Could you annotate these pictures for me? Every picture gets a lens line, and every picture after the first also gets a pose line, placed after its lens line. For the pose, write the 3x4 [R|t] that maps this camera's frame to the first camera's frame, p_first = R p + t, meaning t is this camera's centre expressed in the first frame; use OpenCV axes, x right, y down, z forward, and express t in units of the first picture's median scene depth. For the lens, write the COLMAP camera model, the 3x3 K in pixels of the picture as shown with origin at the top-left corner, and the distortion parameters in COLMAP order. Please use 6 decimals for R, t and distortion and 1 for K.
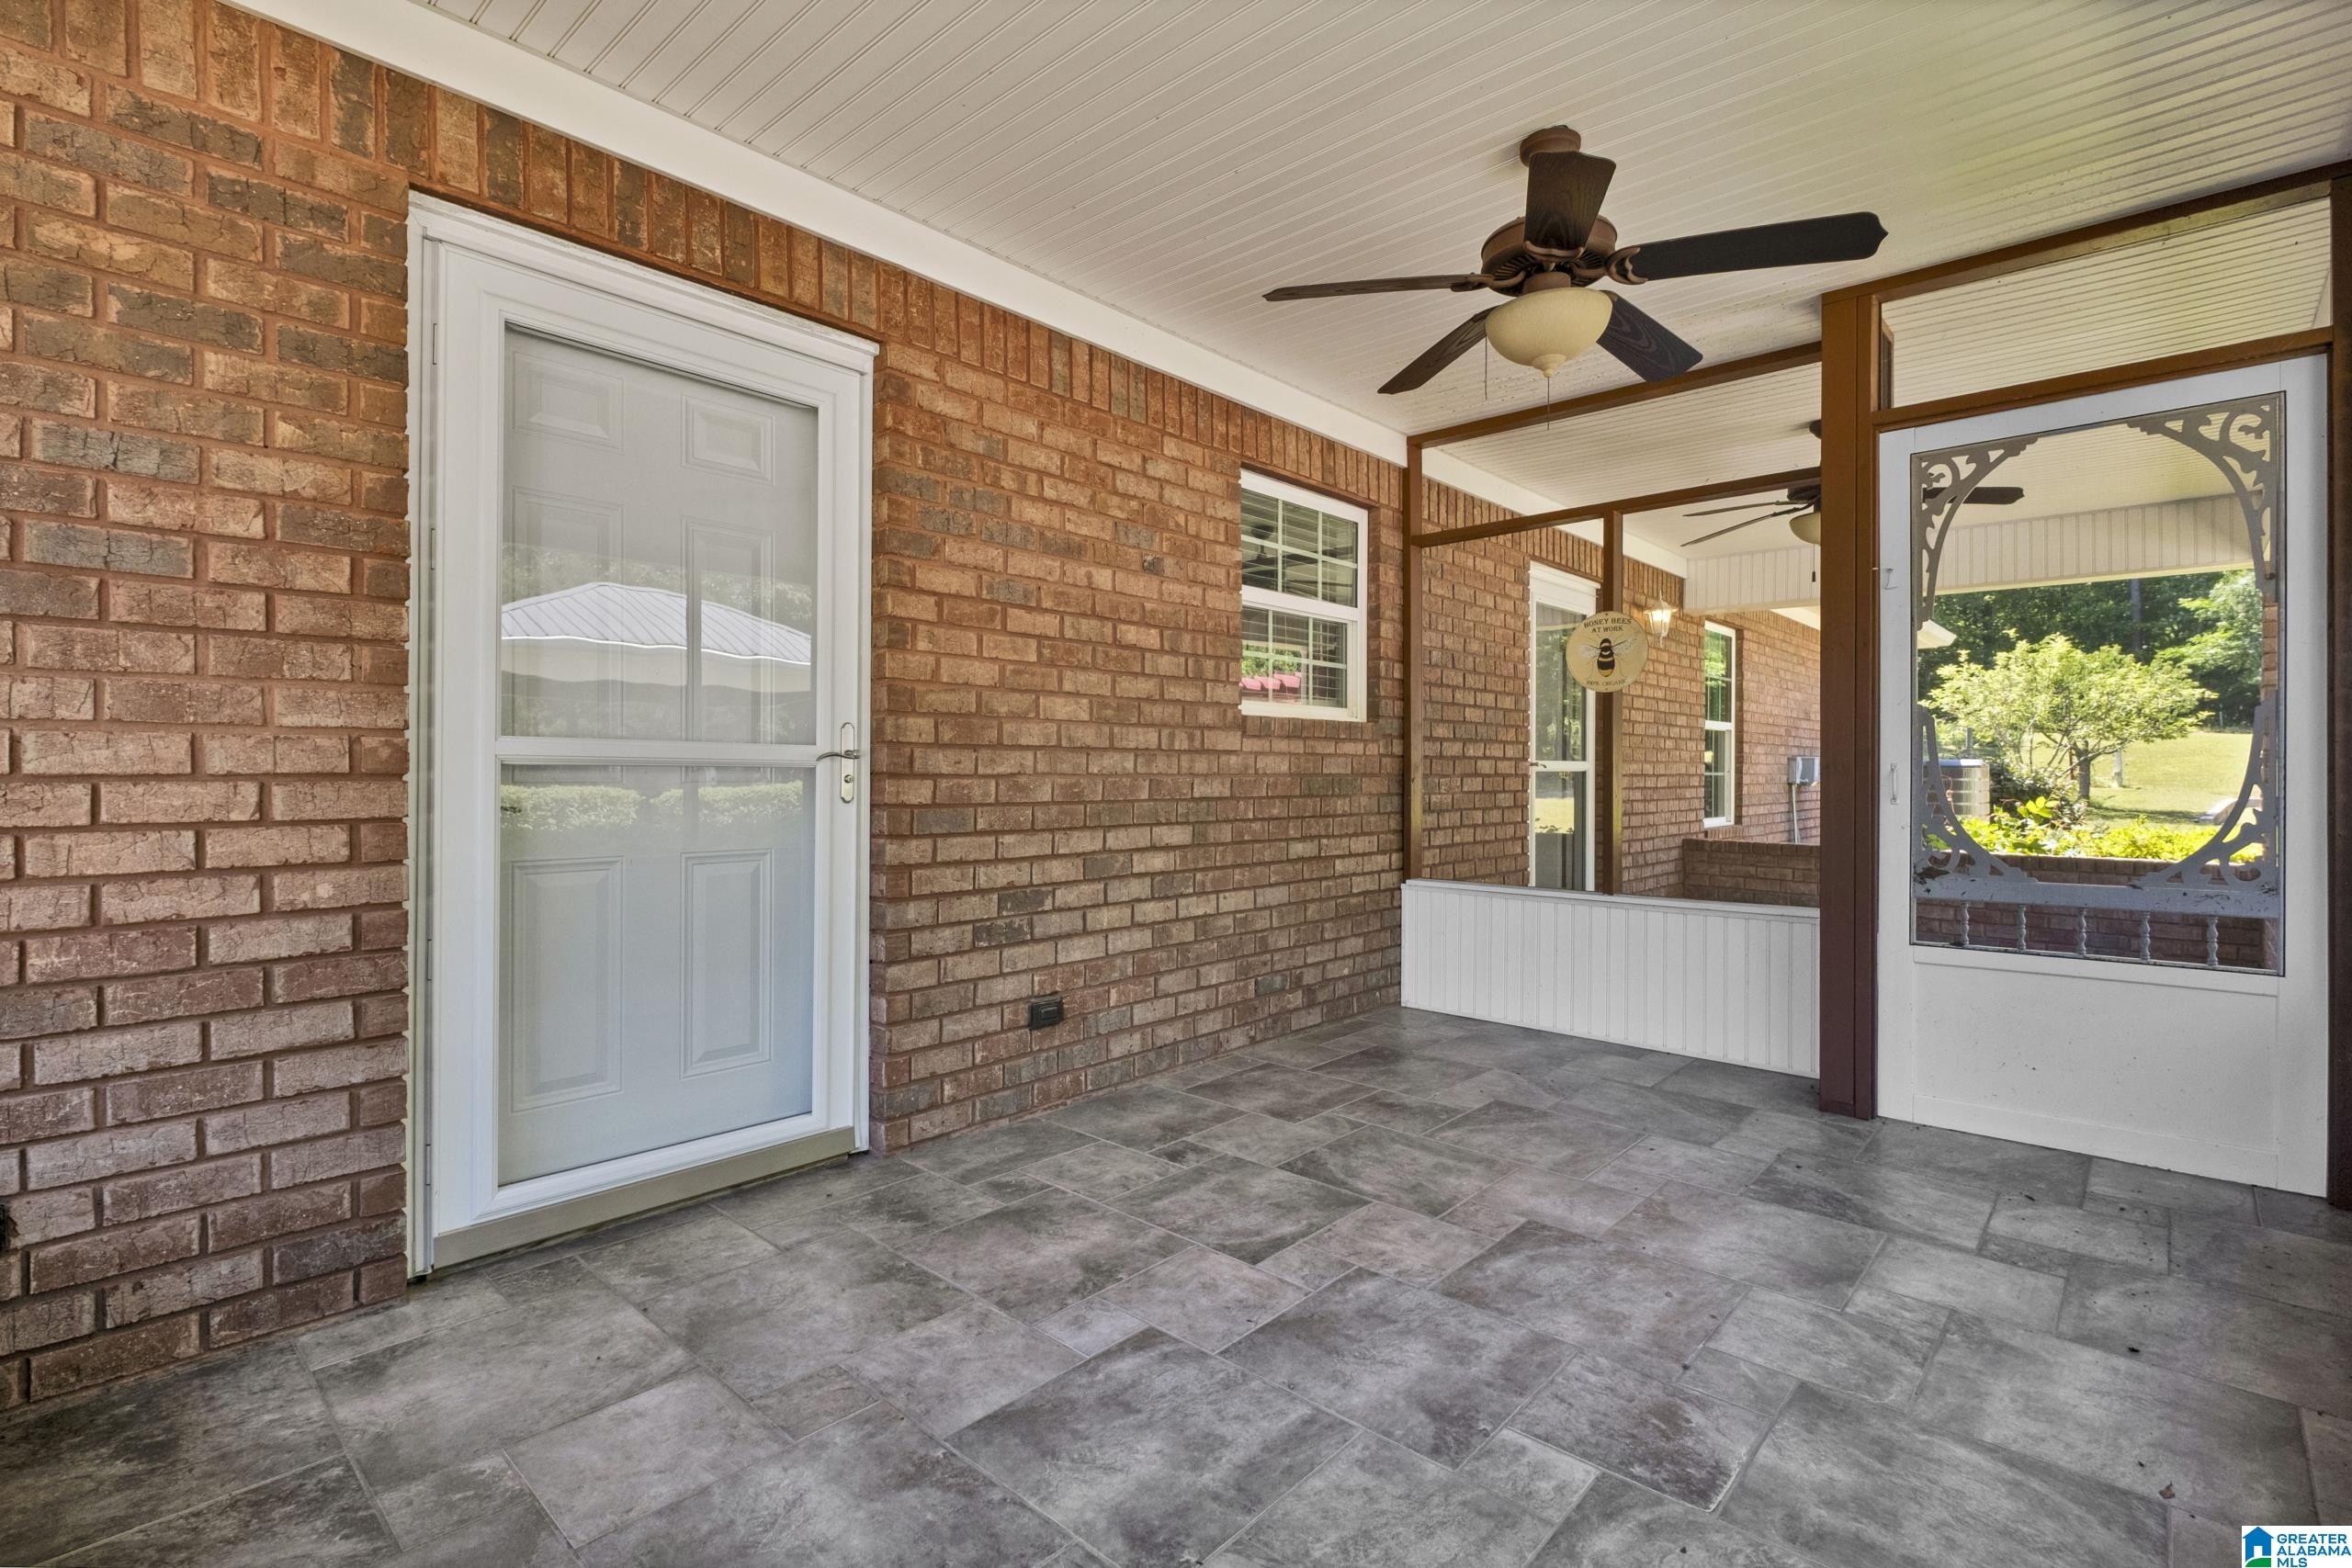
lens RADIAL K [[1058.0, 0, 1175.0], [0, 1058.0, 775.1], [0, 0, 1]] dist [-0.003705, -0.000036]
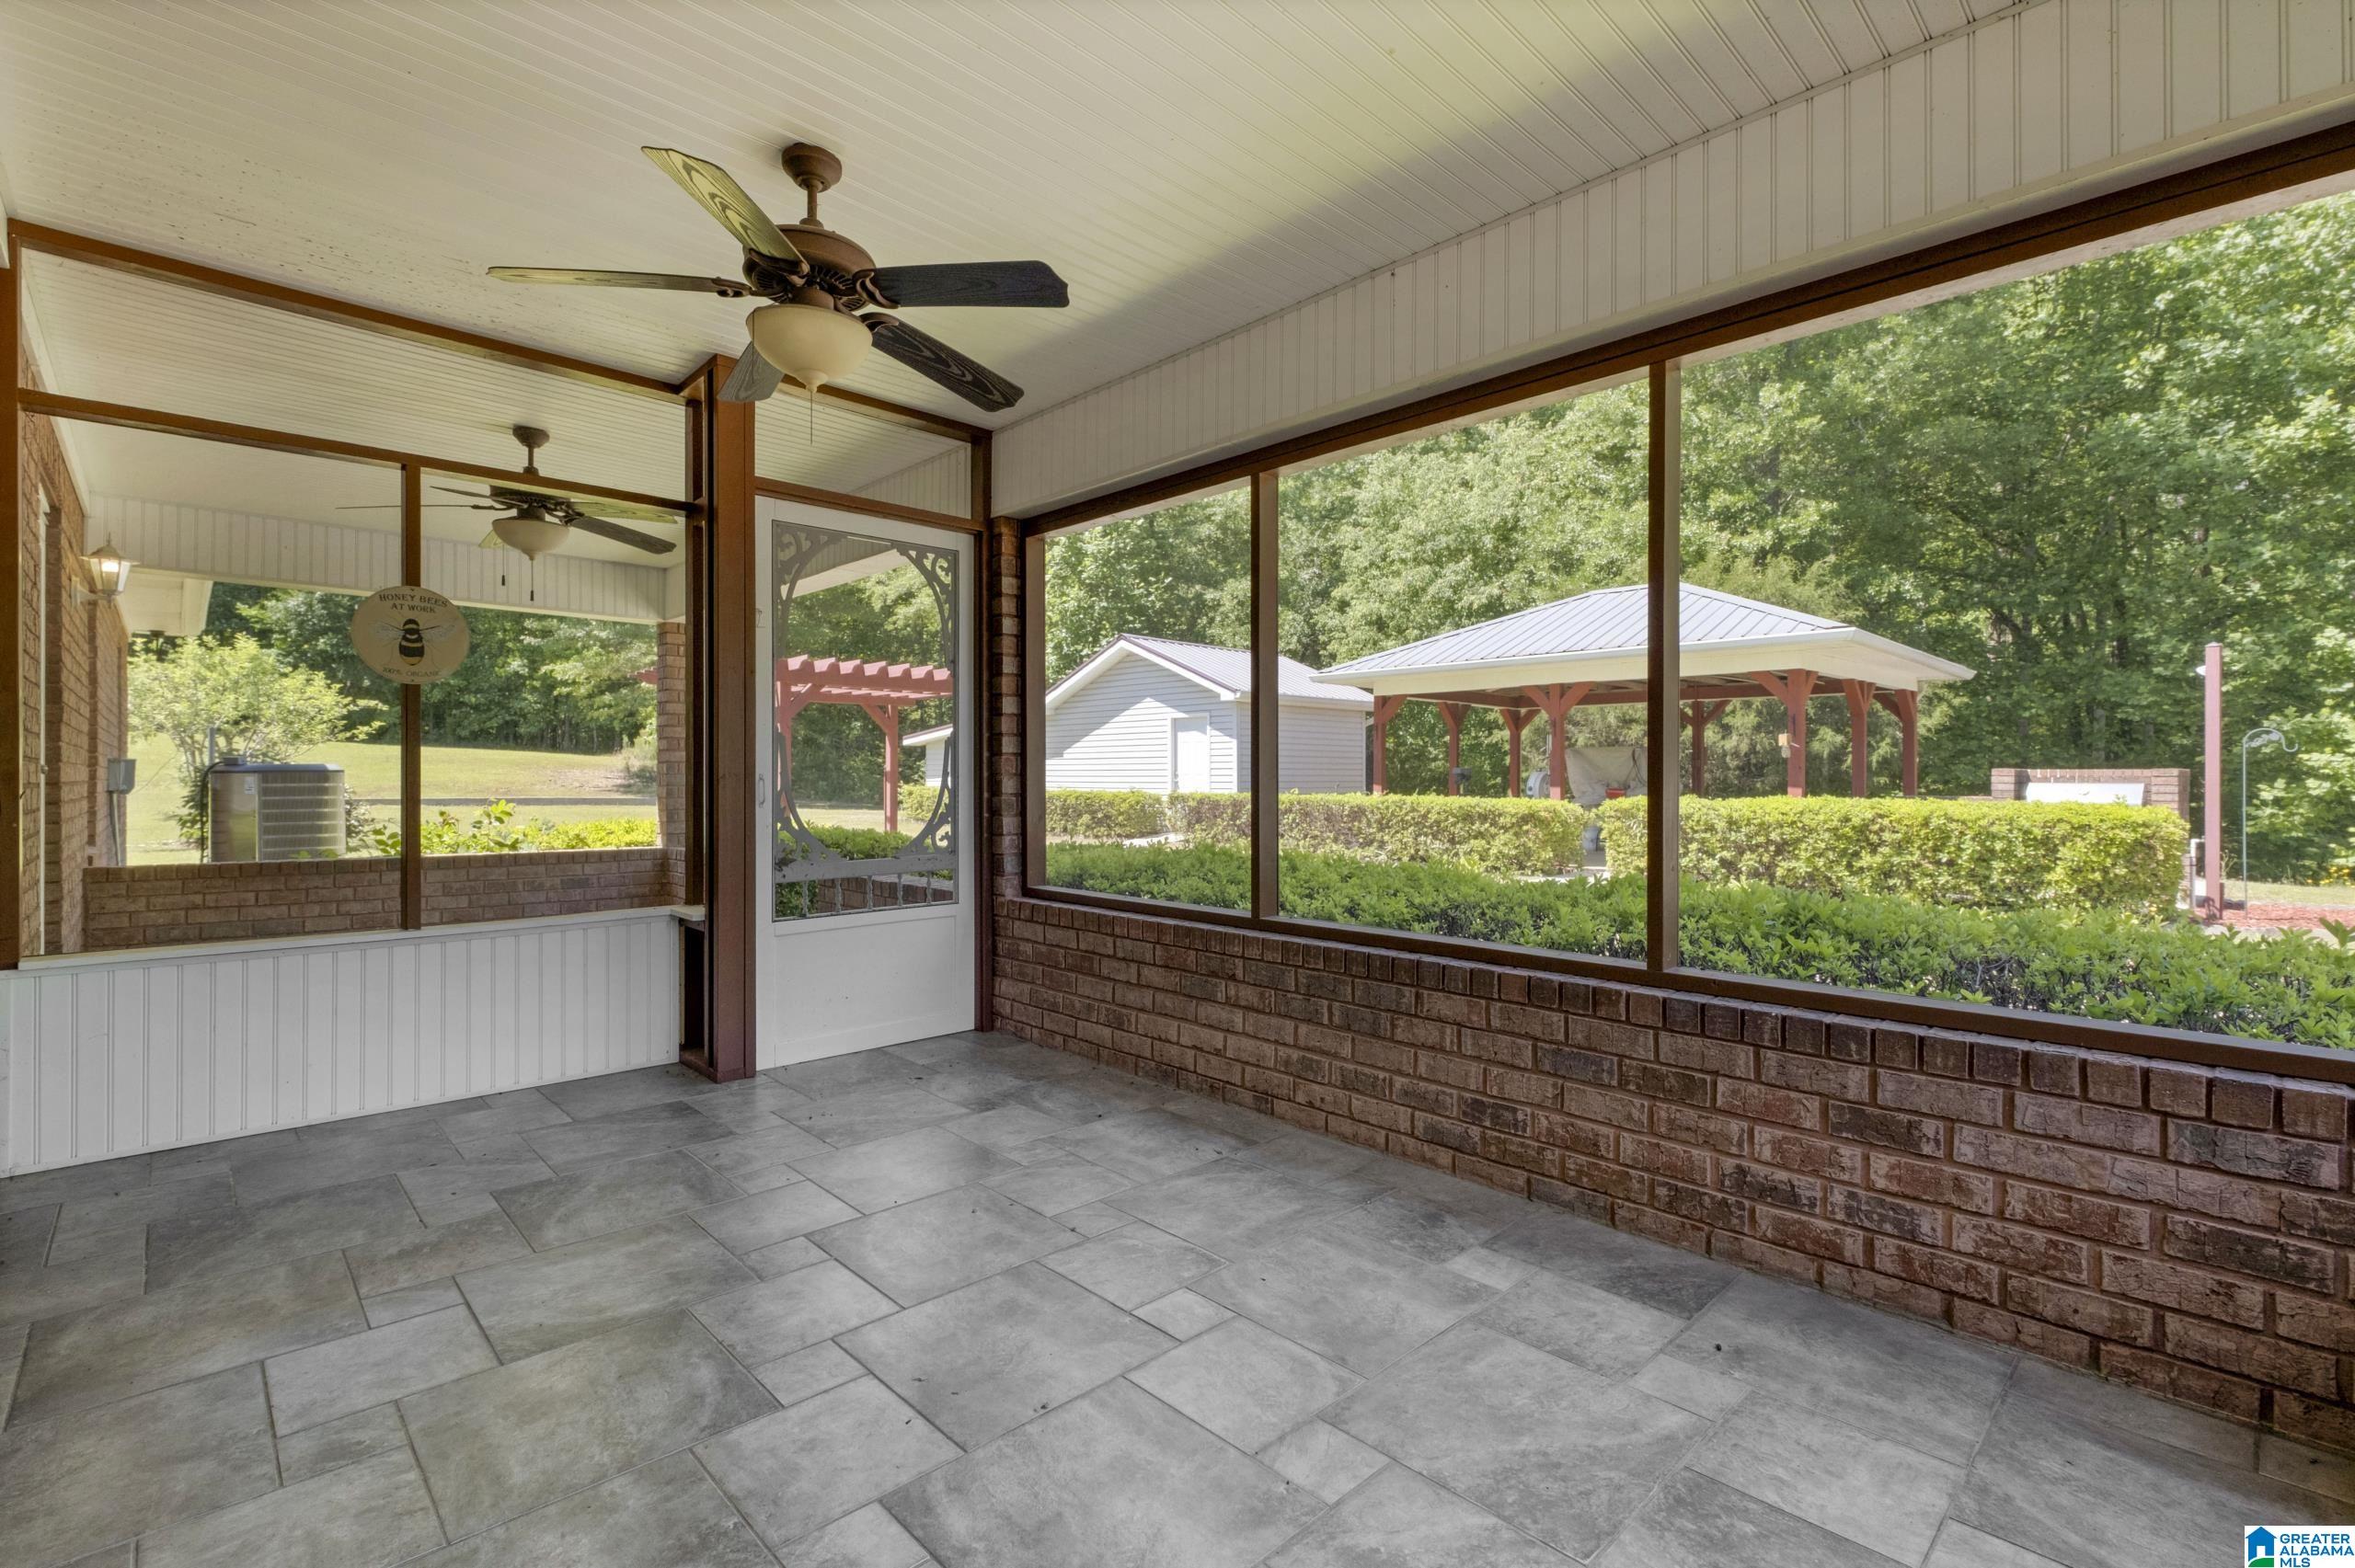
lens RADIAL K [[1059.3, 0, 1181.0], [0, 1059.3, 778.0], [0, 0, 1]] dist [-0.003705, -0.000036]
pose [[0.059494, -0.002438, 0.998226, -0.504780], [0.000658, 0.999997, 0.002403, -0.008891], [-0.998228, 0.000514, 0.059496, 0.469510]]
